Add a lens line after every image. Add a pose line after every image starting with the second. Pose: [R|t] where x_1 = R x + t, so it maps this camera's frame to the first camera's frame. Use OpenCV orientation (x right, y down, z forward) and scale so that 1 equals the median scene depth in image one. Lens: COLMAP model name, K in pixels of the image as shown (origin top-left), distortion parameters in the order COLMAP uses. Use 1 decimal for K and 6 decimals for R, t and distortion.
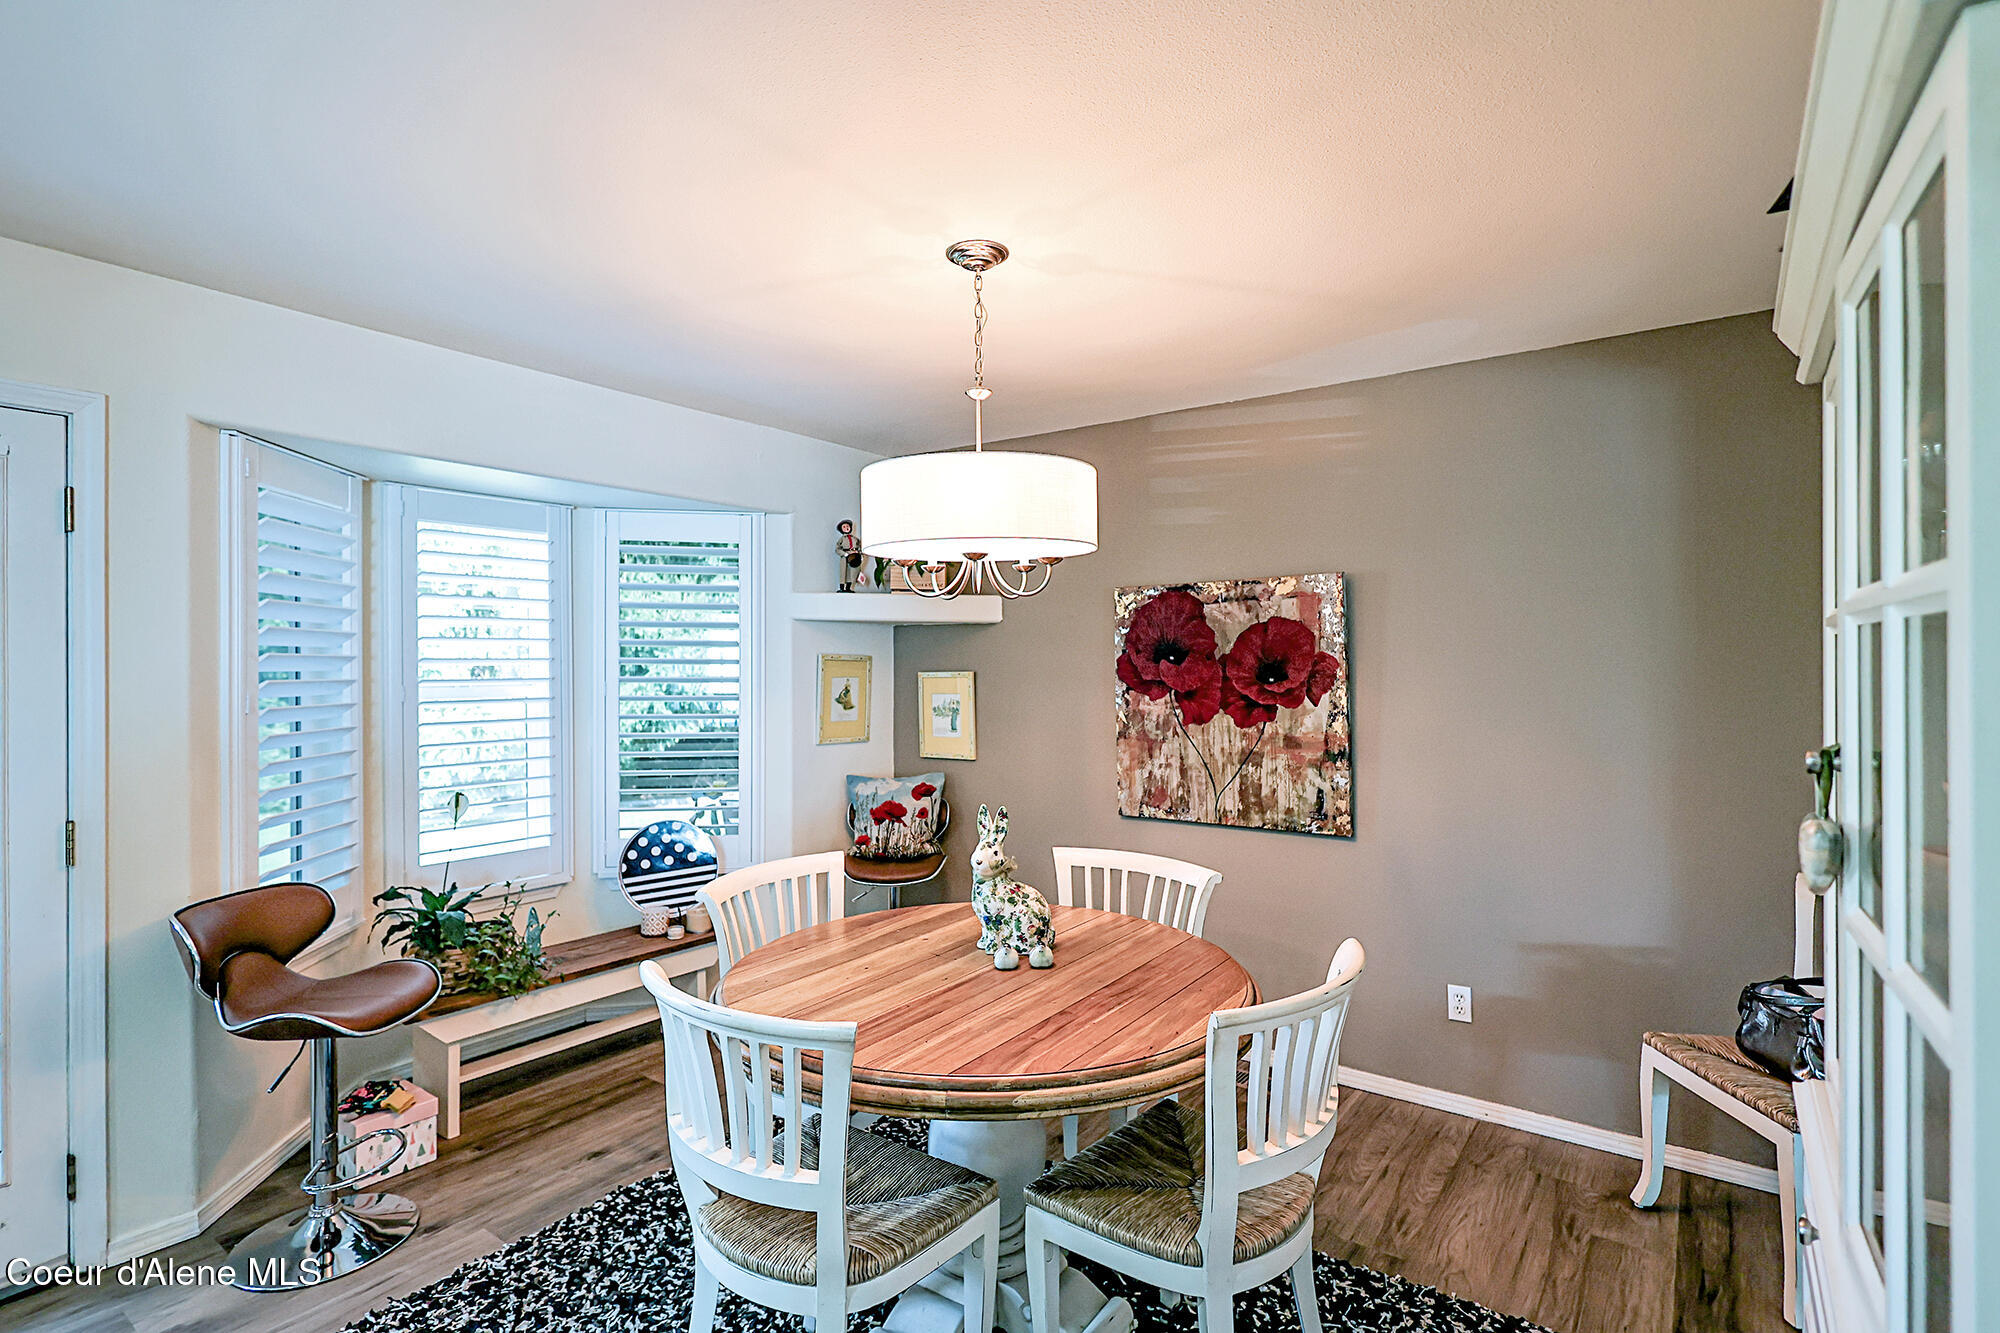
lens RADIAL K [[955.3, 0, 995.3], [0, 955.3, 664.6], [0, 0, 1]] dist [-0.003001, 0.001589]
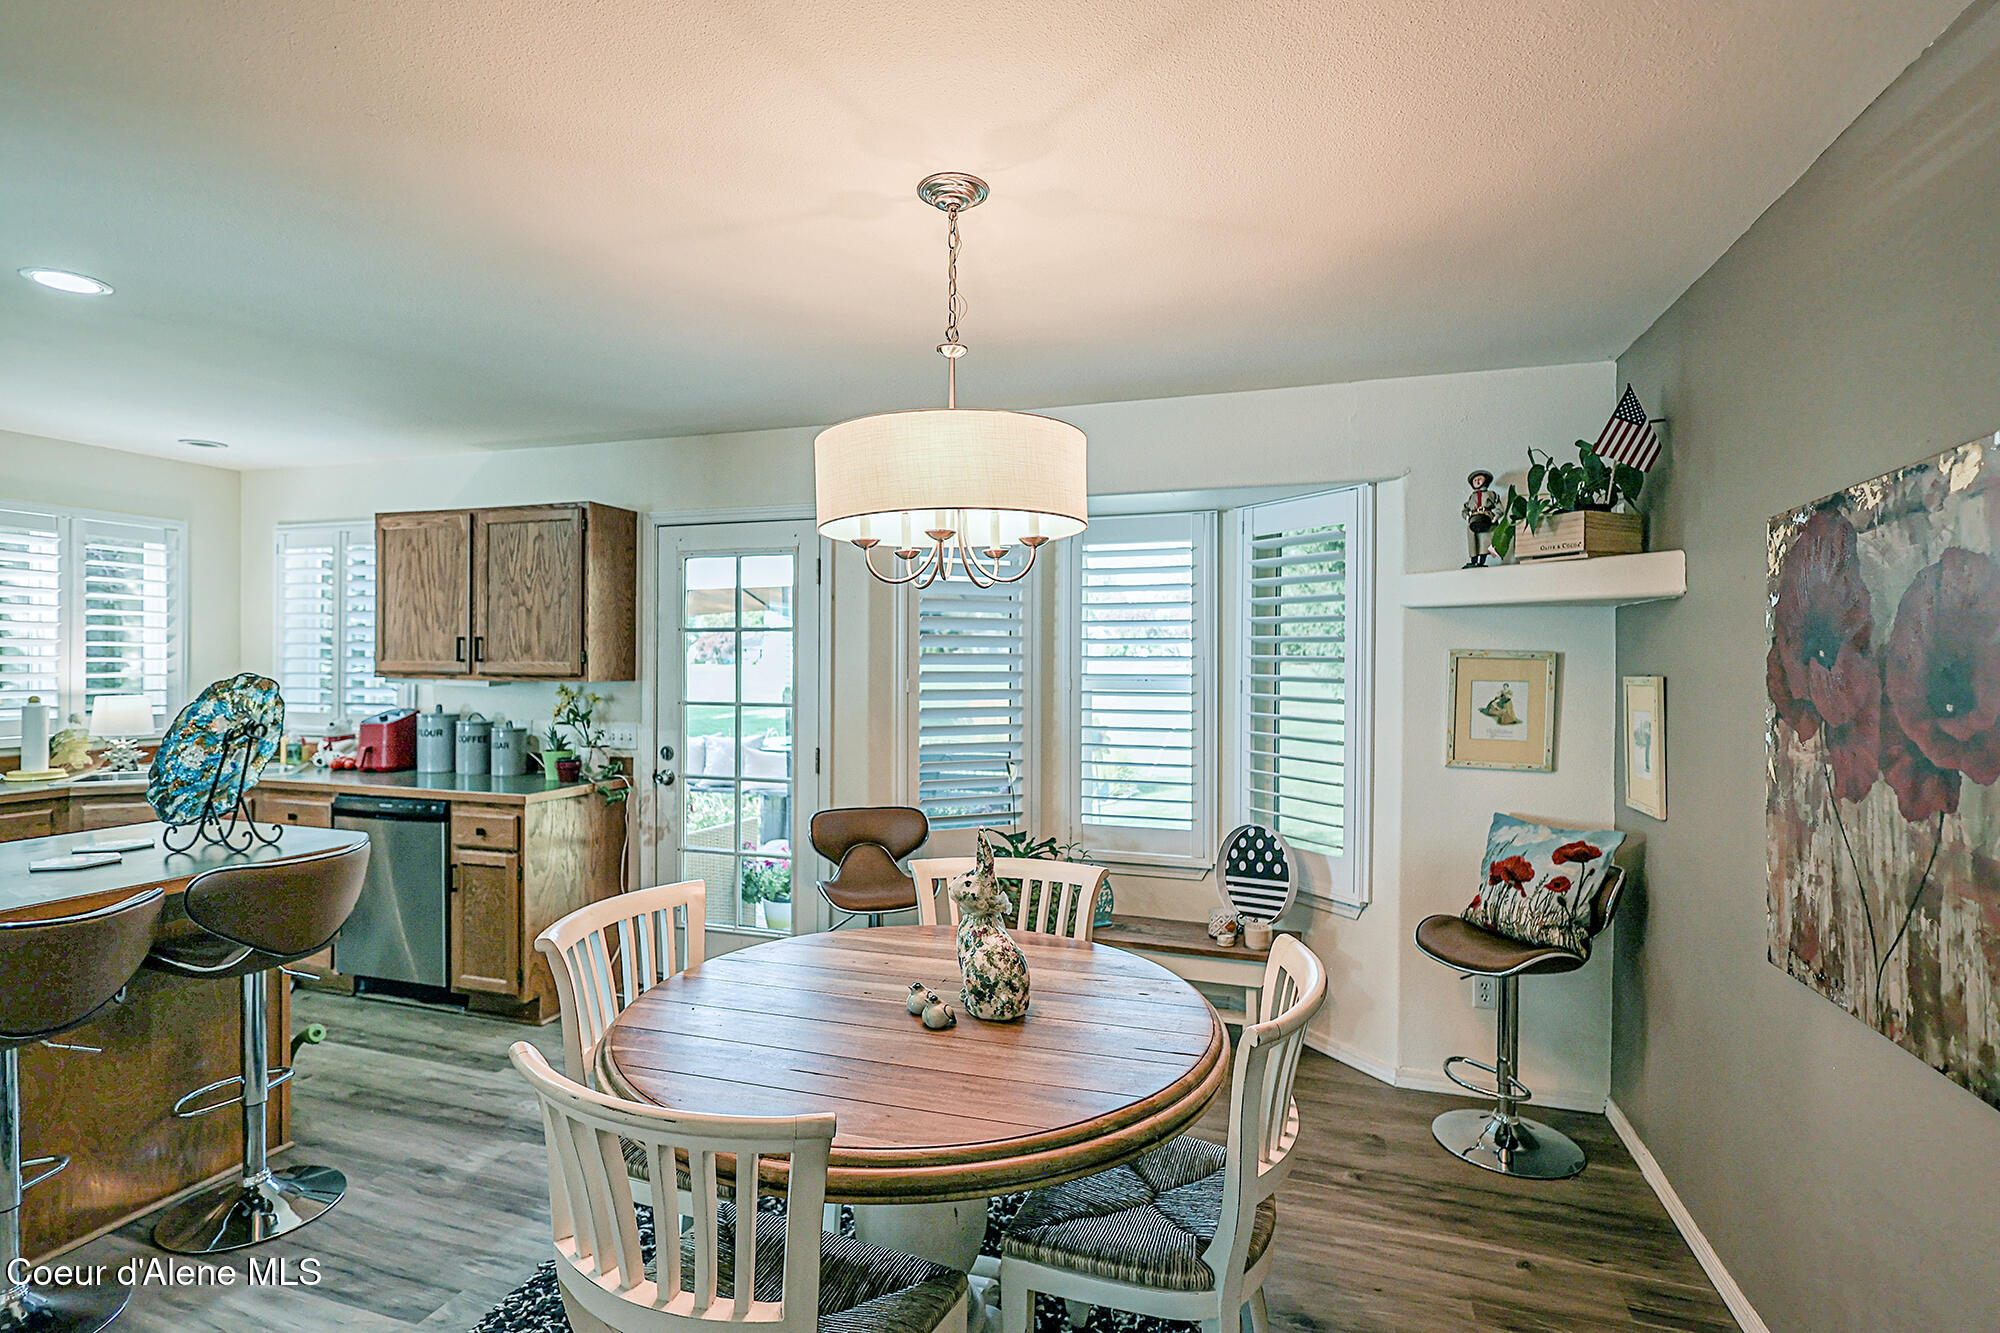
lens RADIAL K [[955.3, 0, 987.2], [0, 955.3, 664.0], [0, 0, 1]] dist [-0.003001, 0.001589]
pose [[0.319488, 0.006932, -0.947565, 0.615819], [-0.005973, 0.999968, 0.005301, -0.002378], [0.947571, 0.003966, 0.319520, 0.565960]]
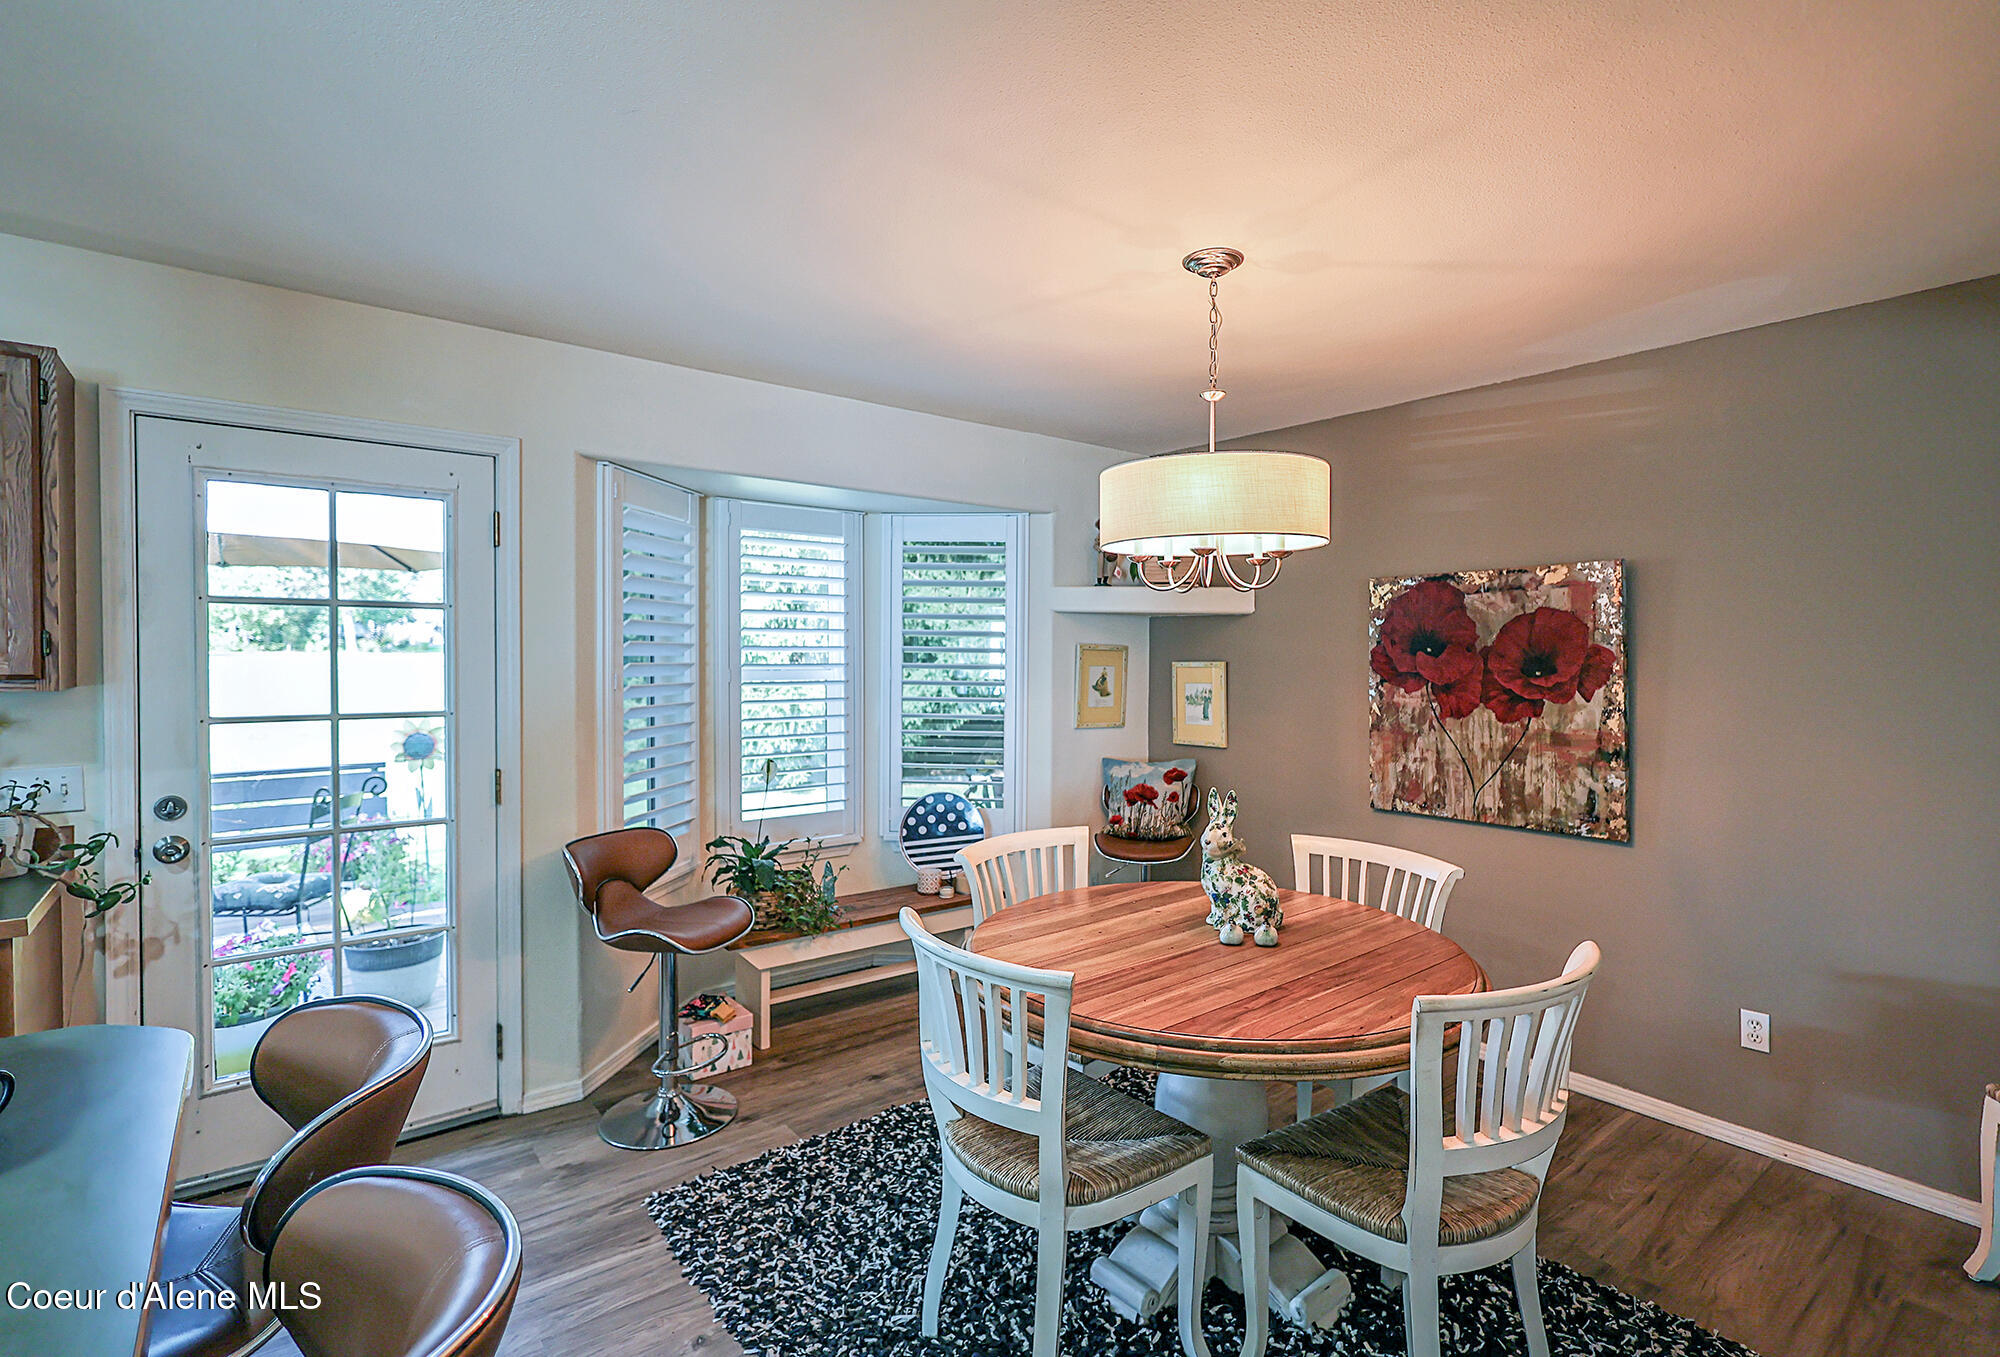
lens RADIAL K [[930.3, 0, 1027.2], [0, 930.3, 671.5], [0, 0, 1]] dist [-0.003837, 0.001510]
pose [[0.967341, 0.012706, -0.253160, 0.035111], [-0.008102, 0.999782, 0.019221, 0.000336], [0.253349, -0.016542, 0.967234, -0.030056]]
